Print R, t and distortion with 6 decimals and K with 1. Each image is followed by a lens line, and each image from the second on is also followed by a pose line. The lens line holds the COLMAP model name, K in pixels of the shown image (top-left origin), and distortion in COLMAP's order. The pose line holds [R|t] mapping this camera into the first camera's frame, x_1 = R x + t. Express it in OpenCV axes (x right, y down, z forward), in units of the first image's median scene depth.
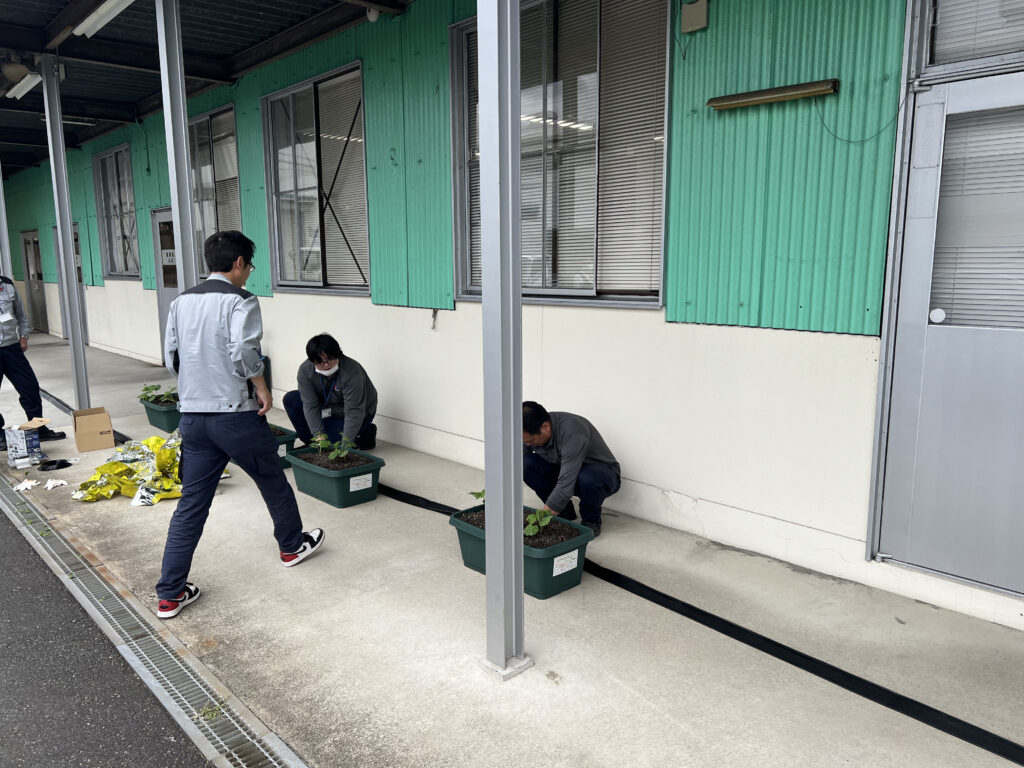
lens RADIAL K [[776.1, 0, 512.0], [0, 776.1, 384.0], [0, 0, 1]] dist [0.013713, -0.003211]
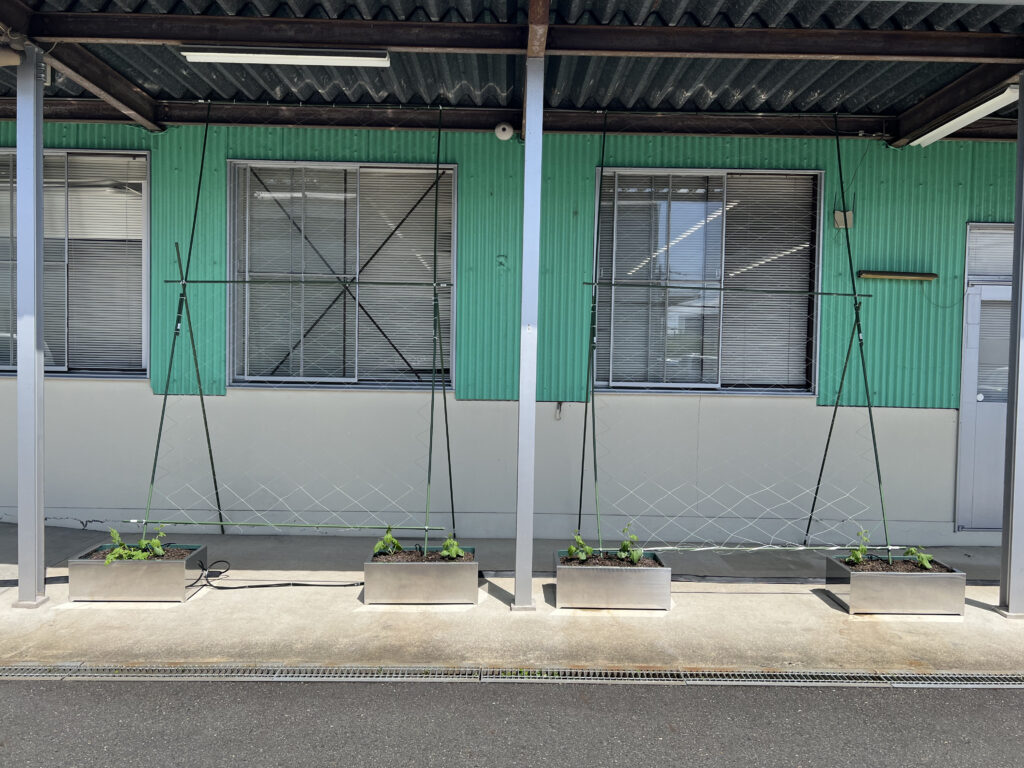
lens RADIAL K [[776.1, 0, 512.0], [0, 776.1, 384.0], [0, 0, 1]] dist [0.013713, -0.003211]
pose [[0.665907, -0.017932, 0.745819, -1.613894], [0.089367, 0.994430, -0.055881, -0.108513], [-0.740663, 0.103863, 0.663800, 0.517255]]
